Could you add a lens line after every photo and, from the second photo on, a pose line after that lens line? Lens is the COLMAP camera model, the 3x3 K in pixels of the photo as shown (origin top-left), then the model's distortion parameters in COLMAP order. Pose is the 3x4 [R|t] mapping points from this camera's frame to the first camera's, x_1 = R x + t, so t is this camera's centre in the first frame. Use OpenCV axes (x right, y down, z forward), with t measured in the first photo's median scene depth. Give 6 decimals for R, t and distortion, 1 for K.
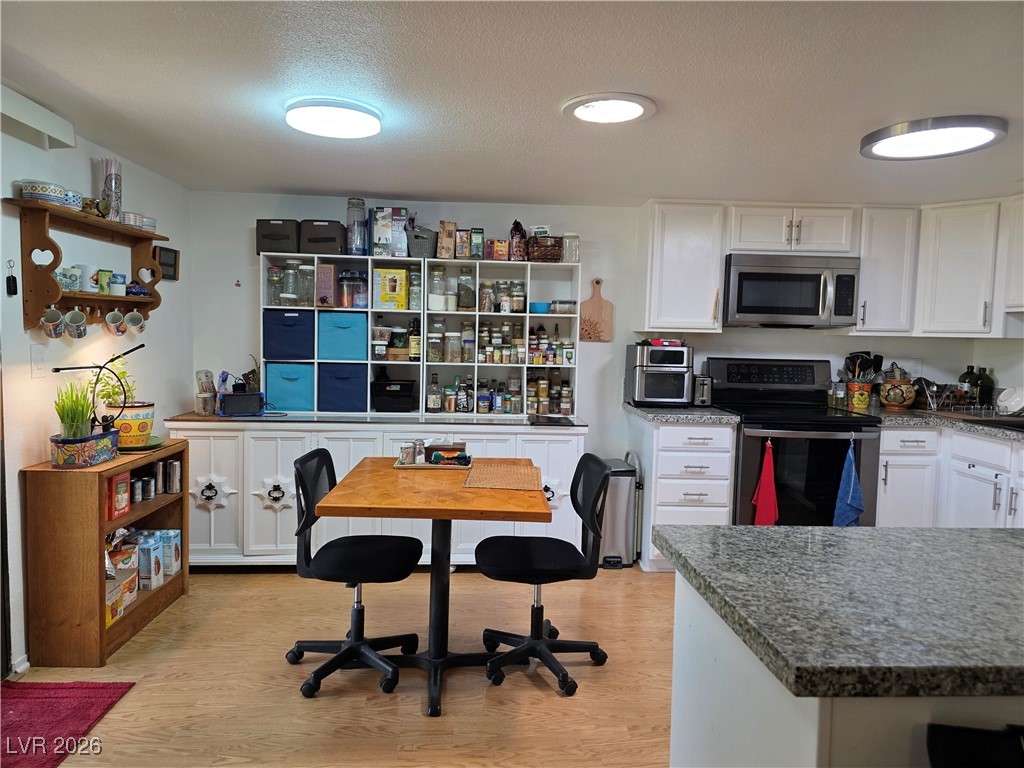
lens RADIAL K [[713.9, 0, 532.6], [0, 713.9, 384.8], [0, 0, 1]] dist [0.061814, -0.053436]
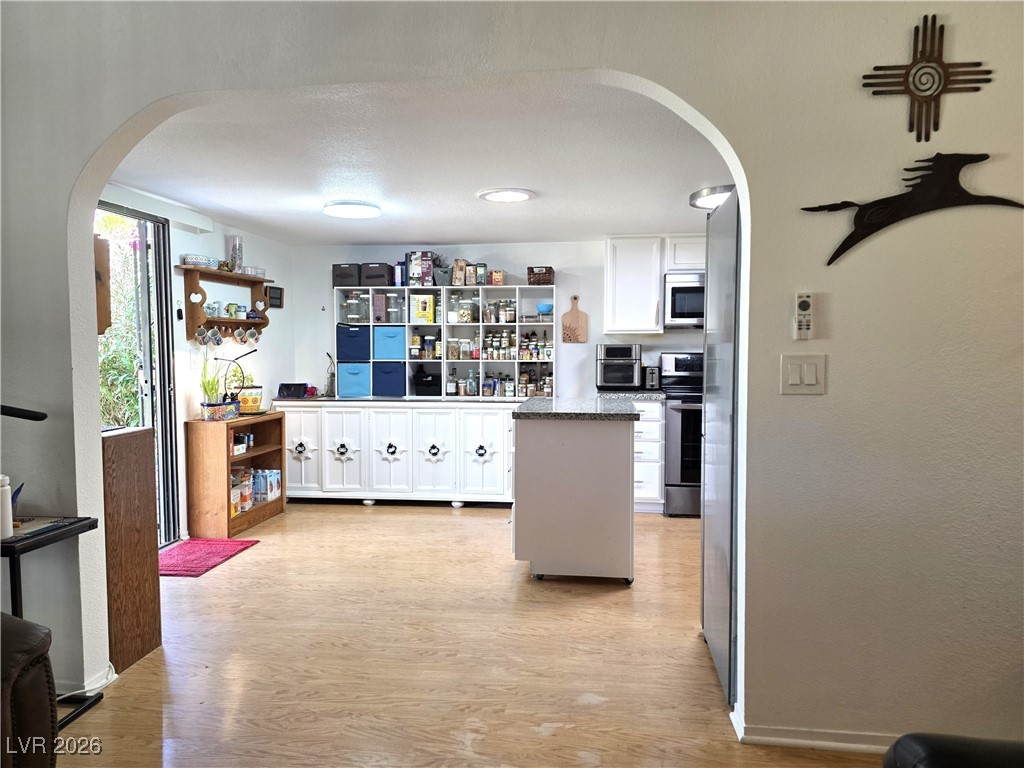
lens RADIAL K [[678.4, 0, 512.0], [0, 678.4, 384.0], [0, 0, 1]] dist [0.098705, -0.170273]
pose [[0.982565, -0.014488, -0.185353, 0.226310], [0.011191, 0.999760, -0.018822, 0.042421], [0.185581, 0.016419, 0.982492, -0.288112]]
